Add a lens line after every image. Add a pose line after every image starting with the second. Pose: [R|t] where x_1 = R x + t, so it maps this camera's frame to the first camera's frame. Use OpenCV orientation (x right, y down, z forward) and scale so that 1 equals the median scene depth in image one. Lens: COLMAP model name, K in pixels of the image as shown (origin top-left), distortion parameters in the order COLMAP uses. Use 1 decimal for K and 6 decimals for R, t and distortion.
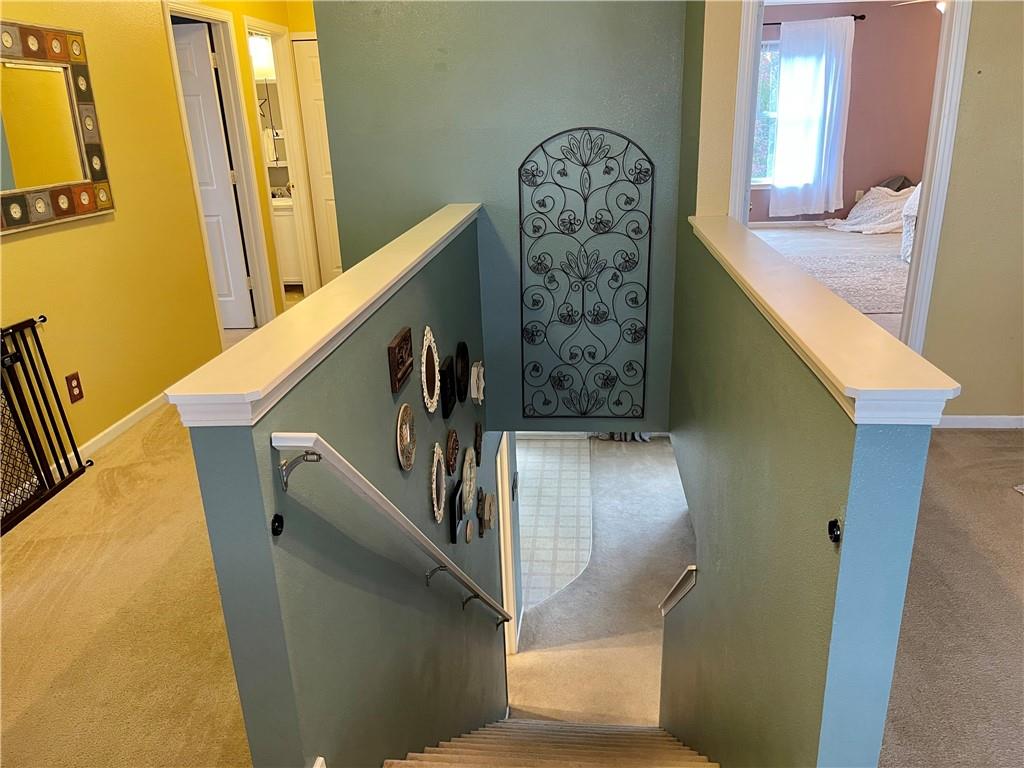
lens RADIAL K [[773.6, 0, 517.3], [0, 773.6, 385.6], [0, 0, 1]] dist [0.066818, -0.082195]
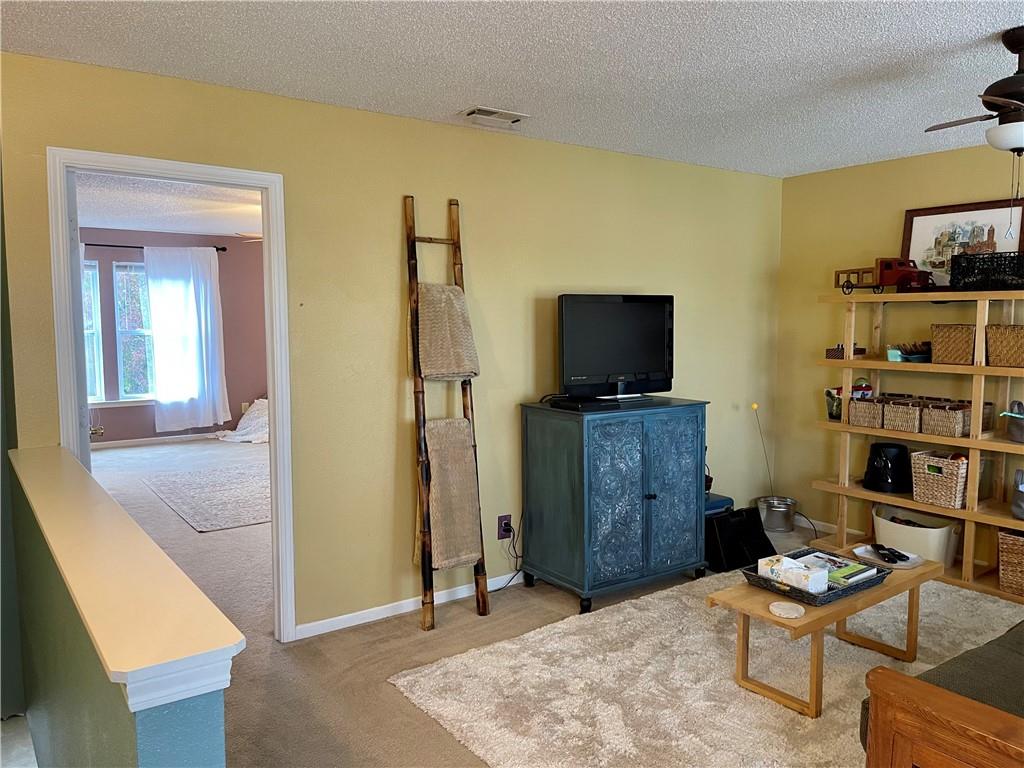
lens RADIAL K [[773.6, 0, 511.7], [0, 773.6, 387.6], [0, 0, 1]] dist [0.066818, -0.082195]
pose [[0.757504, -0.030172, 0.652133, 0.030359], [0.196964, 0.962944, -0.184237, -0.007140], [-0.622409, 0.268007, 0.735377, 0.008063]]
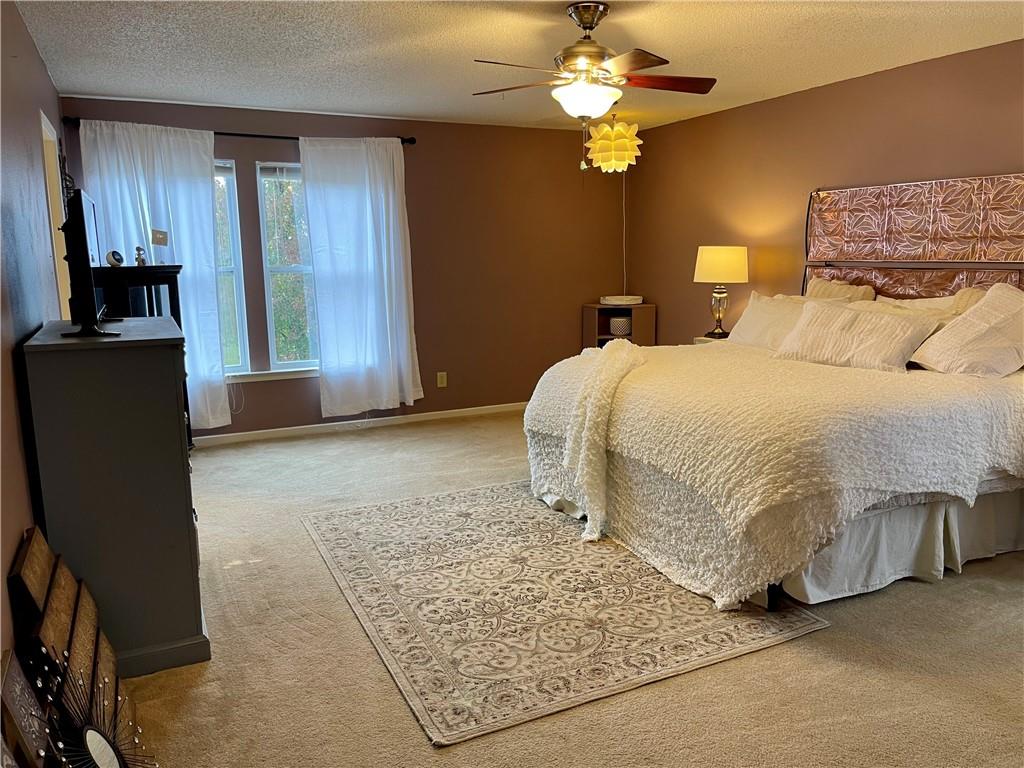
lens RADIAL K [[773.6, 0, 516.6], [0, 773.6, 383.3], [0, 0, 1]] dist [0.066818, -0.082195]
pose [[0.857599, -0.070091, 0.509520, 0.138658], [0.160674, 0.977599, -0.135957, -0.135795], [-0.488577, 0.198463, 0.849650, 0.377969]]
